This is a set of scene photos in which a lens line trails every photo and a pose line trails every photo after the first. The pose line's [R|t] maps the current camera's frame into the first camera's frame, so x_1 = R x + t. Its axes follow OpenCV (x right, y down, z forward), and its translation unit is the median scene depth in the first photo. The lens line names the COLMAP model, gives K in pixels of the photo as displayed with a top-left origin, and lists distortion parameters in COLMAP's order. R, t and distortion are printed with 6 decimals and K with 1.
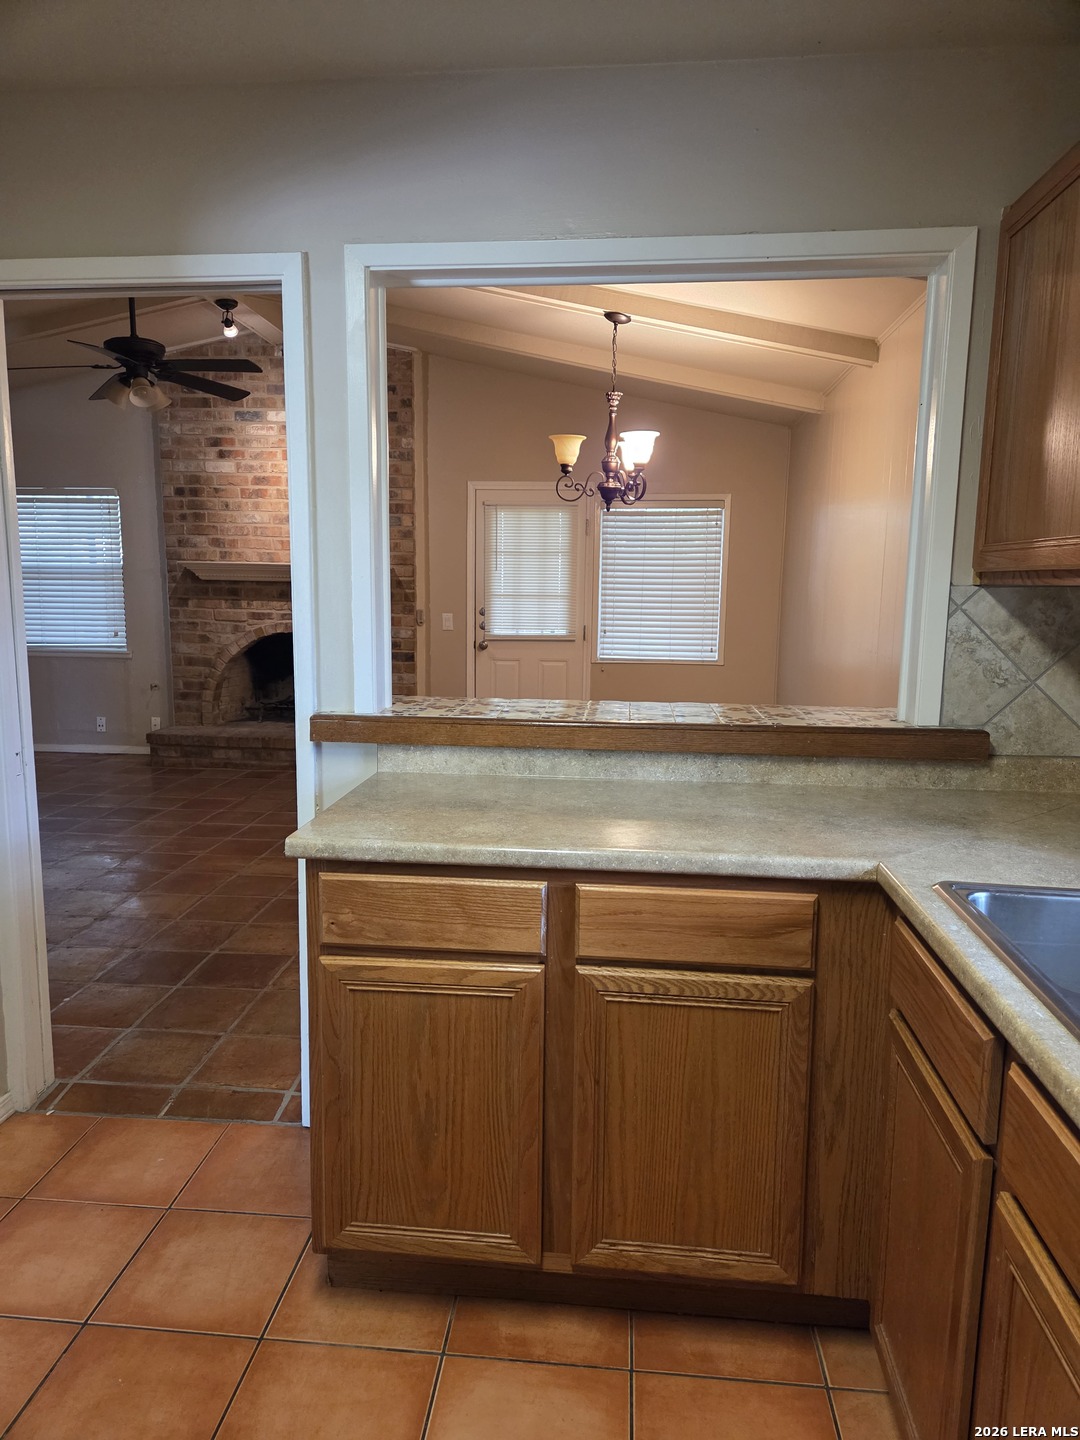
lens RADIAL K [[951.4, 0, 524.7], [0, 951.4, 729.0], [0, 0, 1]] dist [0.084453, -0.068700]
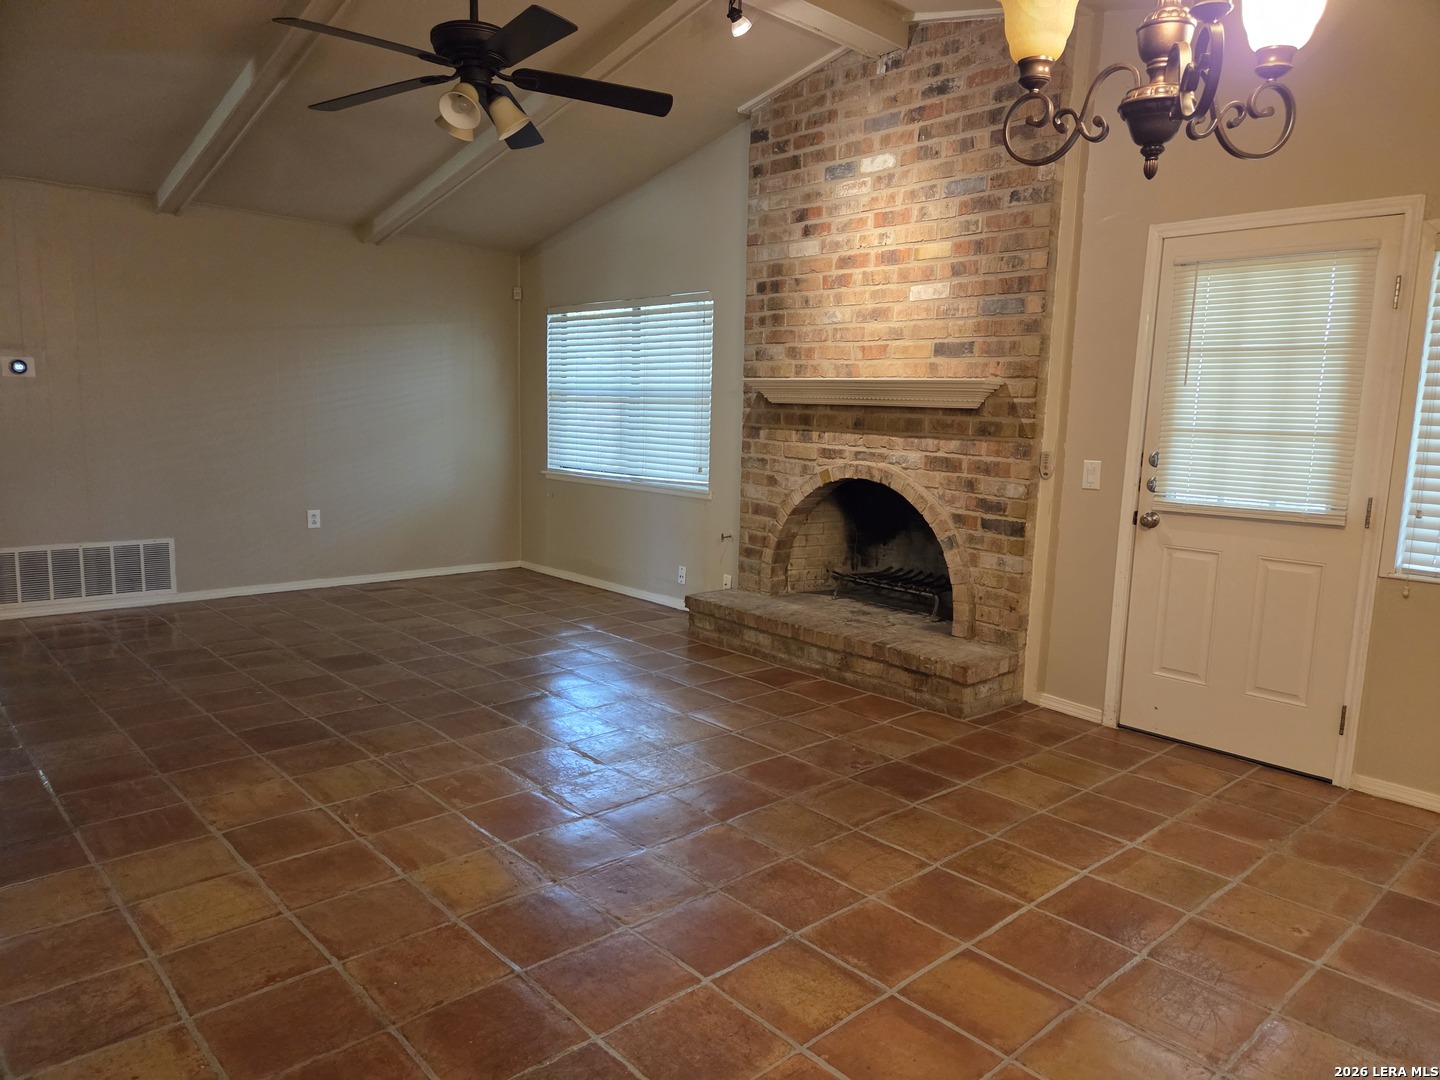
lens RADIAL K [[951.4, 0, 731.4], [0, 951.4, 550.9], [0, 0, 1]] dist [0.084453, -0.068700]
pose [[0.753751, 0.107751, -0.648267, 0.216871], [-0.120148, 0.992435, 0.025258, -0.086274], [0.646084, 0.058849, 0.760994, 0.652544]]
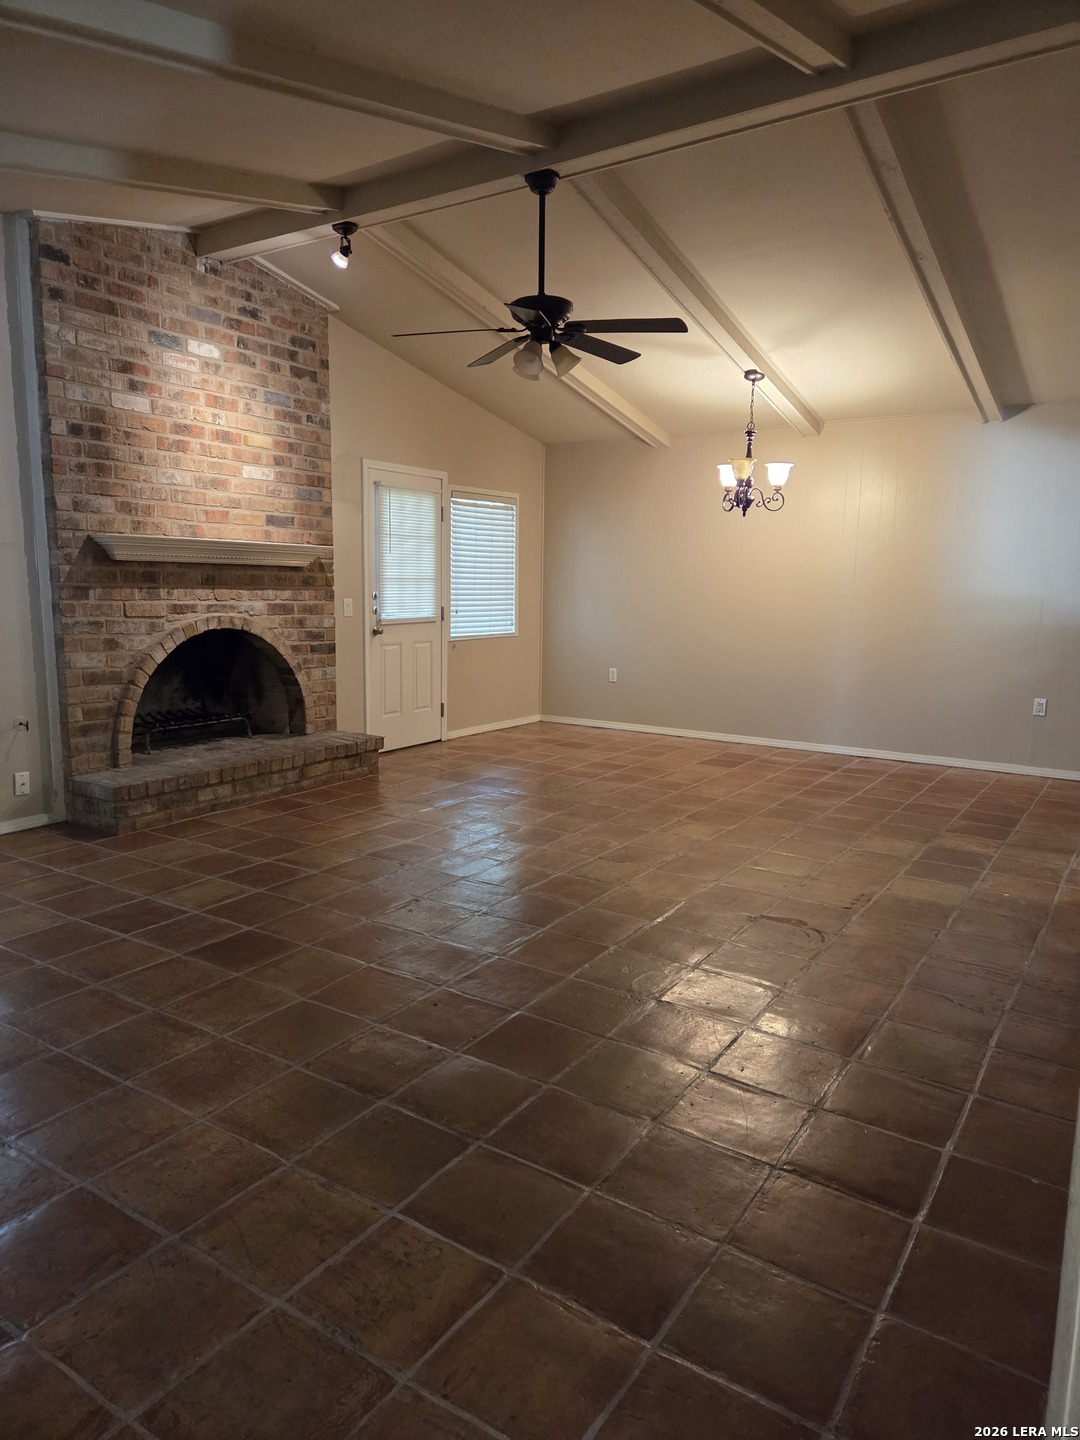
lens RADIAL K [[972.8, 0, 540.0], [0, 972.8, 720.0], [0, 0, 1]] dist [0.091881, -0.095199]
pose [[0.461836, -0.135846, 0.876501, -1.317811], [0.126607, 0.988179, 0.086444, -0.099158], [-0.877883, 0.071048, 0.473576, 0.620172]]
